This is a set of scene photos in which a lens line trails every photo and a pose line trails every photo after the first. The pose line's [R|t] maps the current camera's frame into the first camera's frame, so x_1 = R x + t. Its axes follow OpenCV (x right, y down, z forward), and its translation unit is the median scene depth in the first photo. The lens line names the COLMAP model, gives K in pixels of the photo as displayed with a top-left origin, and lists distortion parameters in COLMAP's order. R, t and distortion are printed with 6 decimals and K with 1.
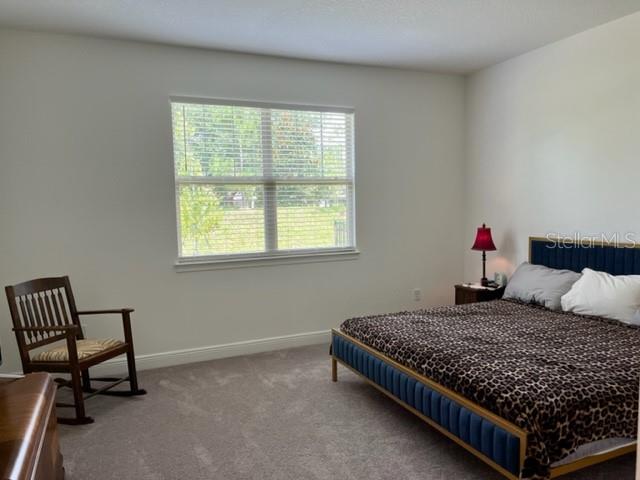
lens RADIAL K [[488.7, 0, 320.5], [0, 488.7, 242.7], [0, 0, 1]] dist [-0.001556, -0.001320]
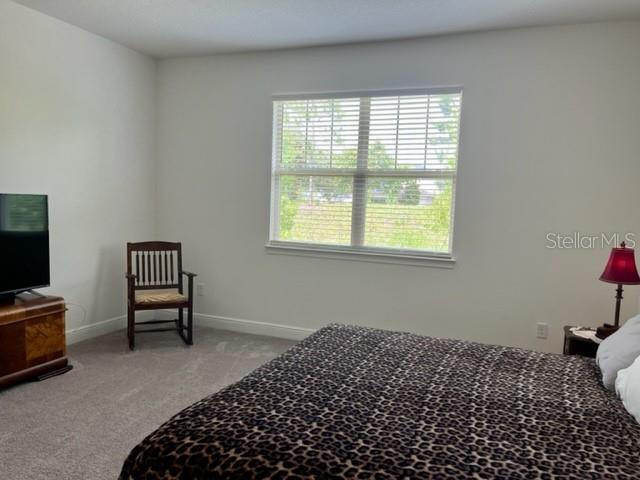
lens RADIAL K [[488.7, 0, 321.0], [0, 488.7, 238.3], [0, 0, 1]] dist [-0.001556, -0.001320]
pose [[0.694674, 0.101253, -0.712163, 0.540957], [-0.107164, 0.993563, 0.036729, -0.025881], [0.711297, 0.050804, 0.701053, 0.275723]]
